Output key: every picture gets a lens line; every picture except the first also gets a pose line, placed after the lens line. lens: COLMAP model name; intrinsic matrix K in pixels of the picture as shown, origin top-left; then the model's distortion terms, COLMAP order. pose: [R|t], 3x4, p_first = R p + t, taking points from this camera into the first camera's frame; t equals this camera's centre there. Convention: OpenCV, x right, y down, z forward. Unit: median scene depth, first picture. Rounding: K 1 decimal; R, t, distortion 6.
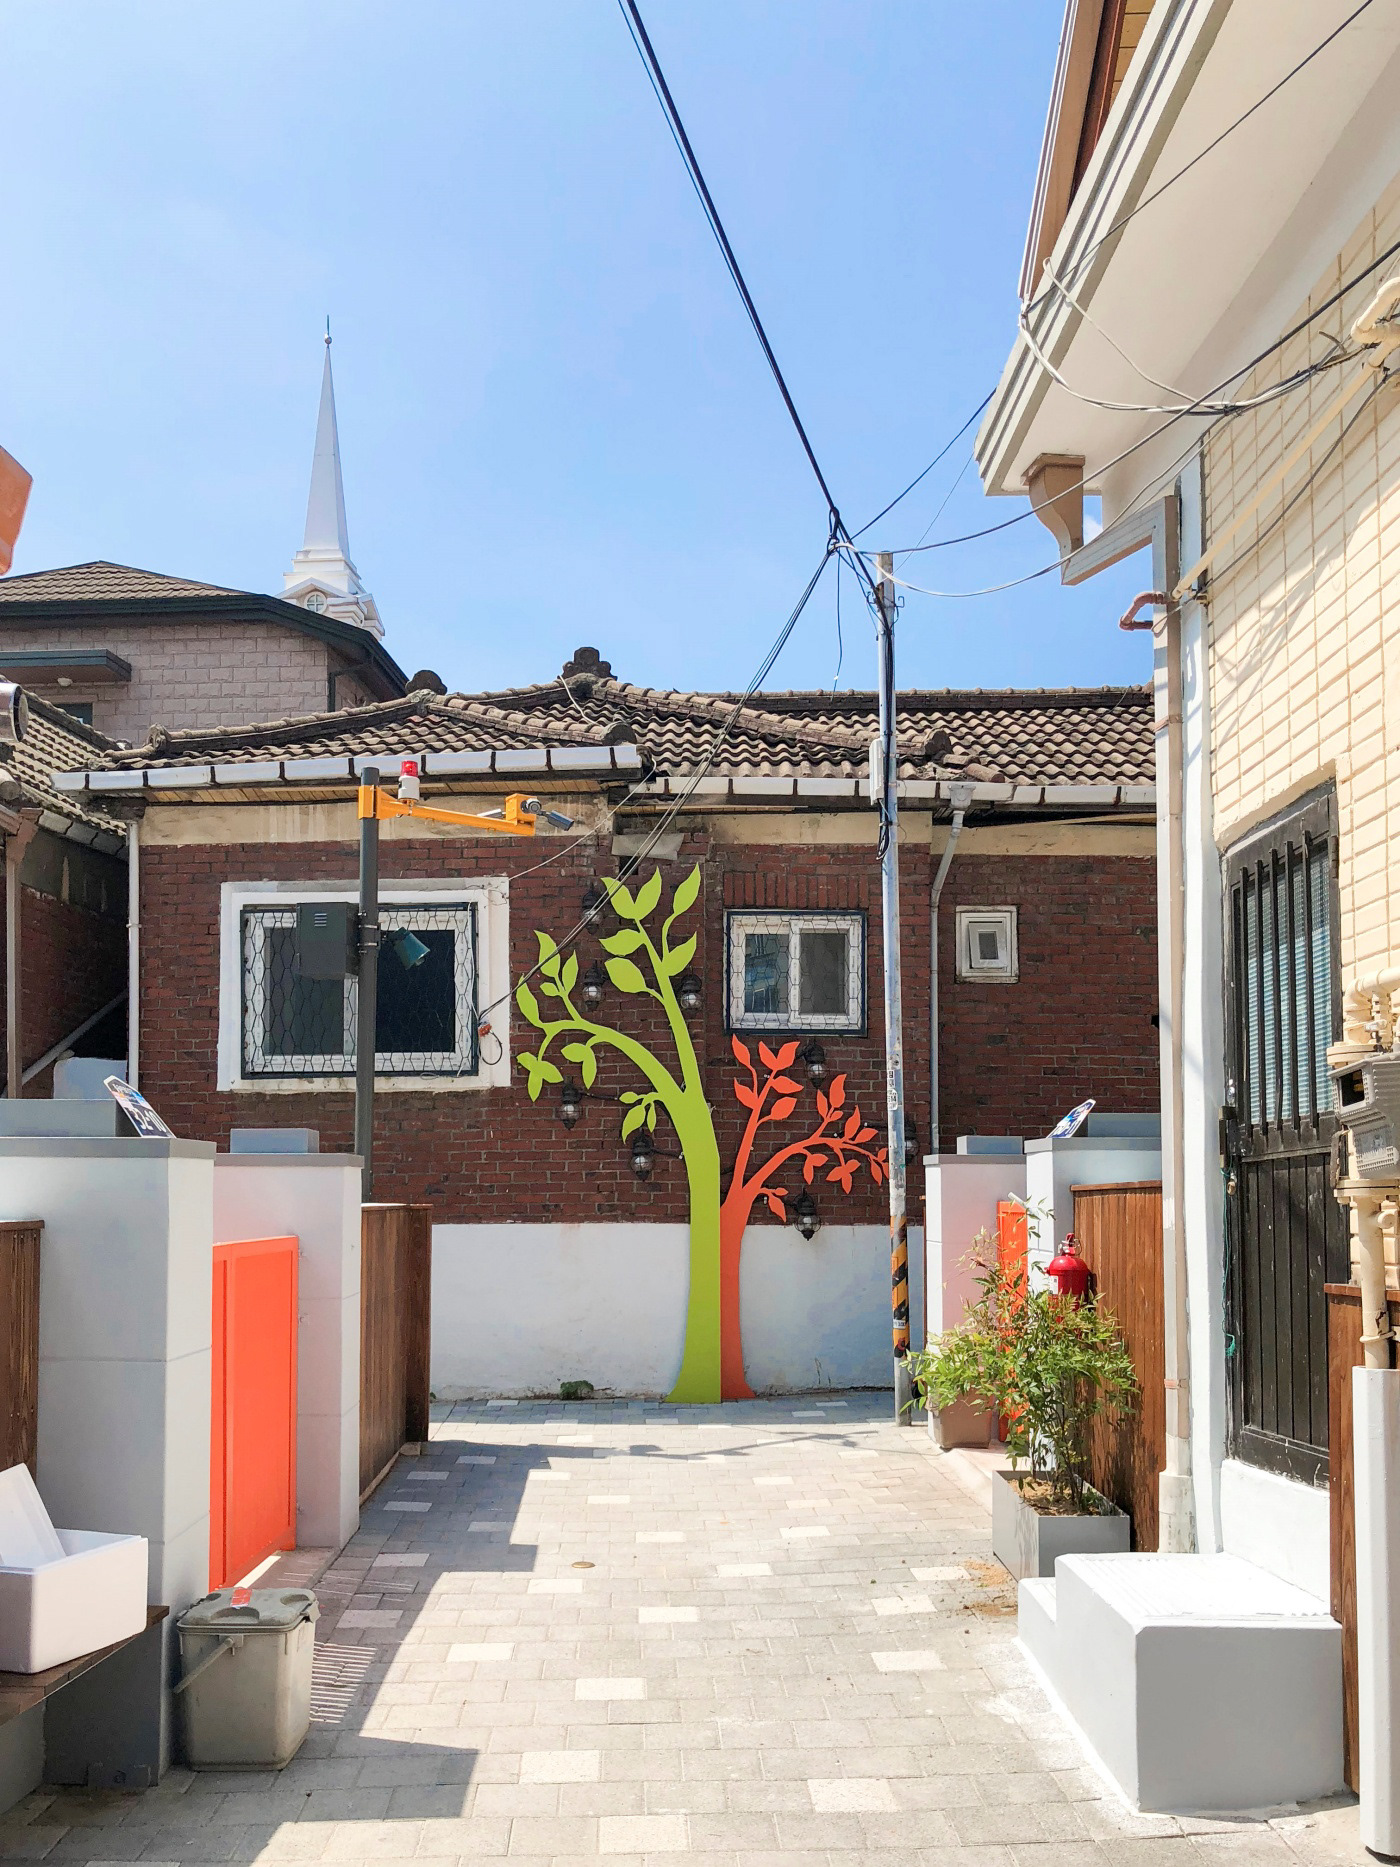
lens RADIAL K [[1605.5, 0, 676.9], [0, 1605.5, 1188.3], [0, 0, 1]] dist [0.034945, -0.006354]
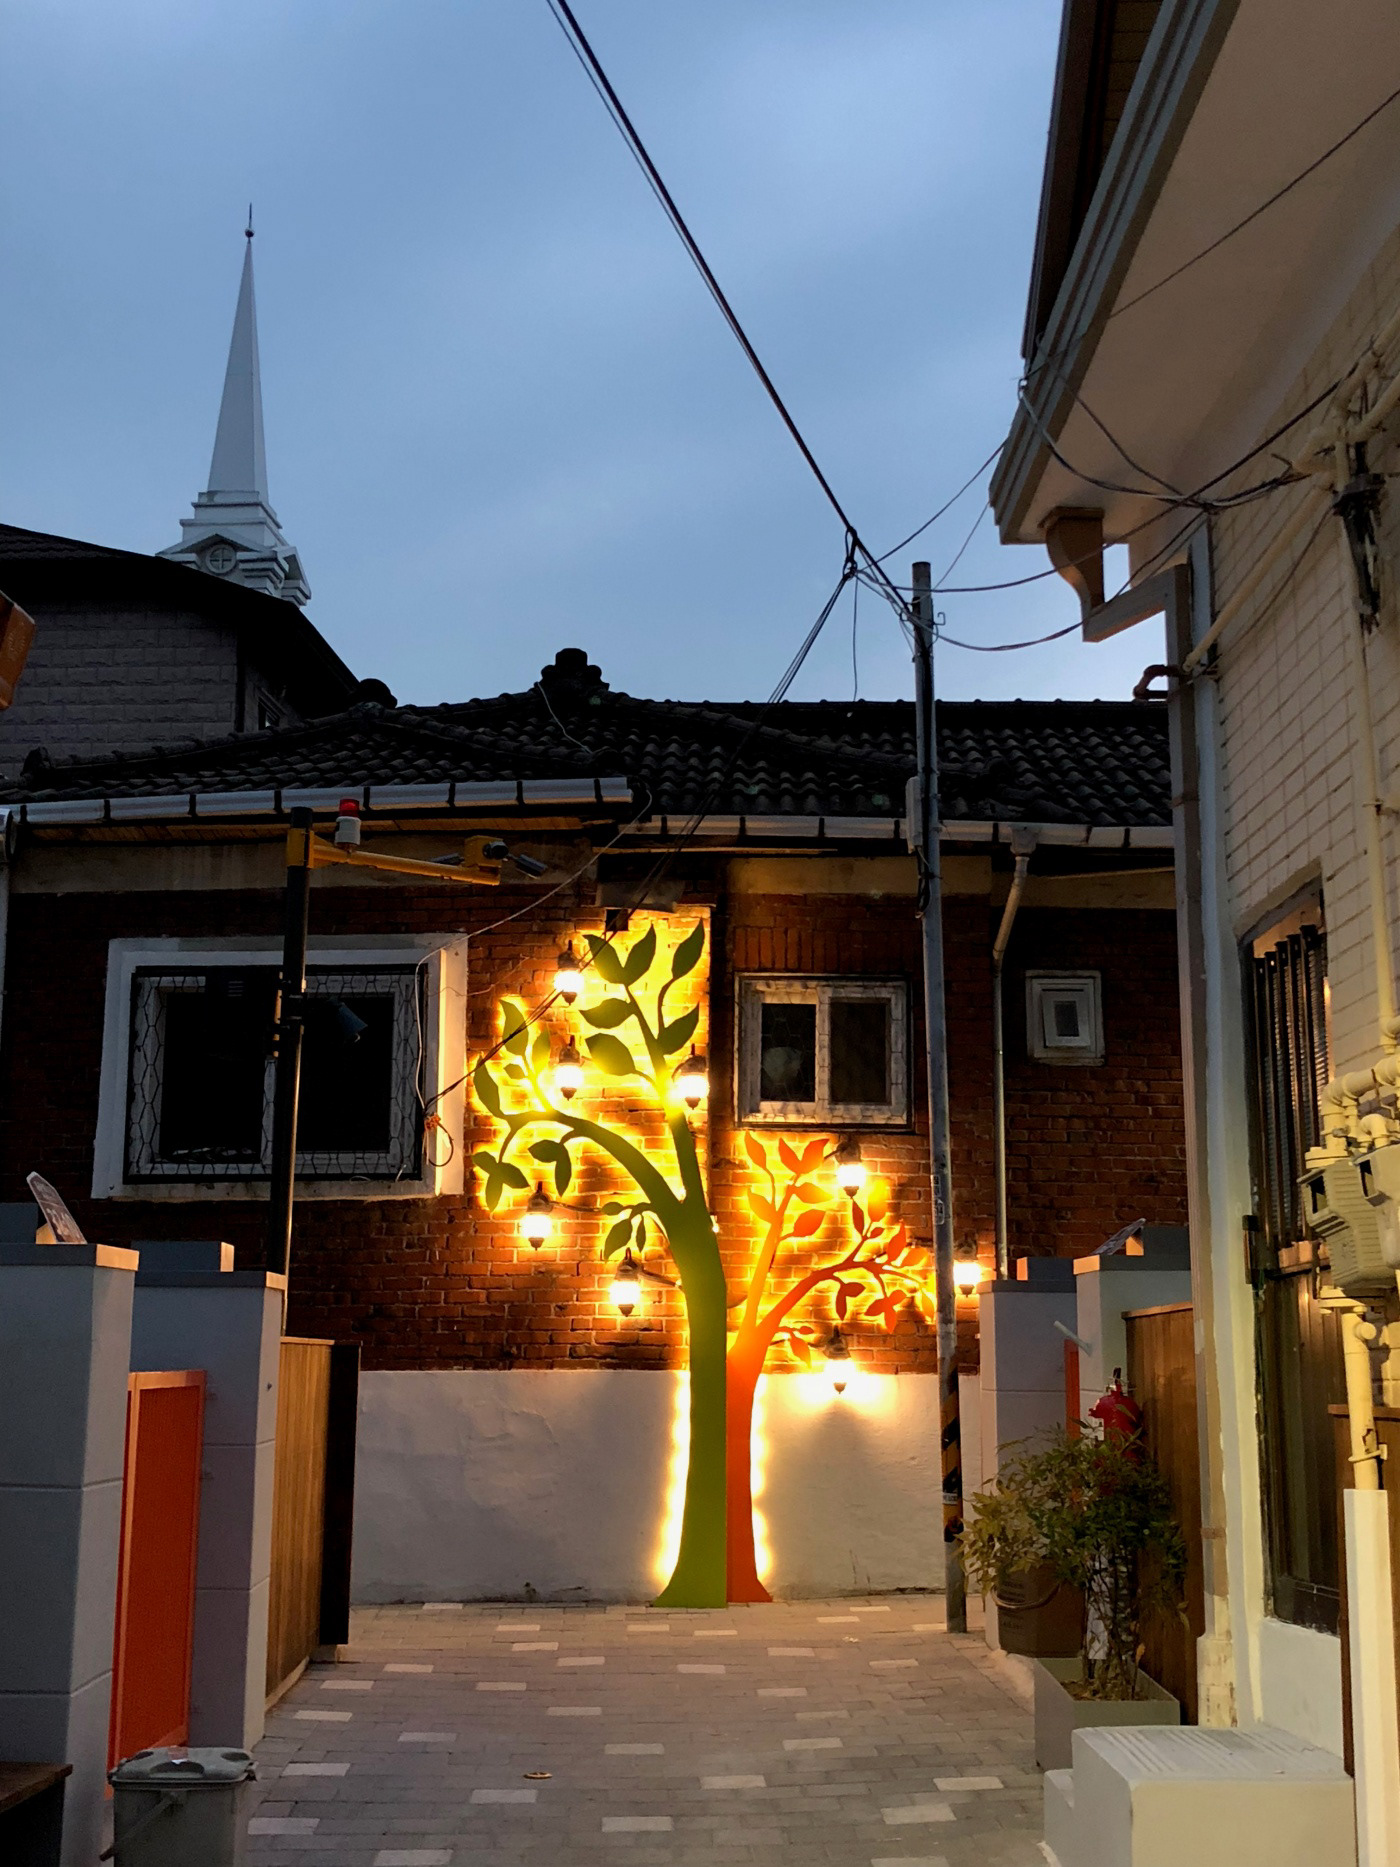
lens RADIAL K [[2284.7, 0, 717.6], [0, 2284.7, 943.8], [0, 0, 1]] dist [0.051500, 0.000000]
pose [[0.999966, 0.004346, 0.007033, 0.013123], [-0.003060, 0.984828, -0.173504, 0.010459], [-0.007680, 0.173476, 0.984808, -0.131976]]
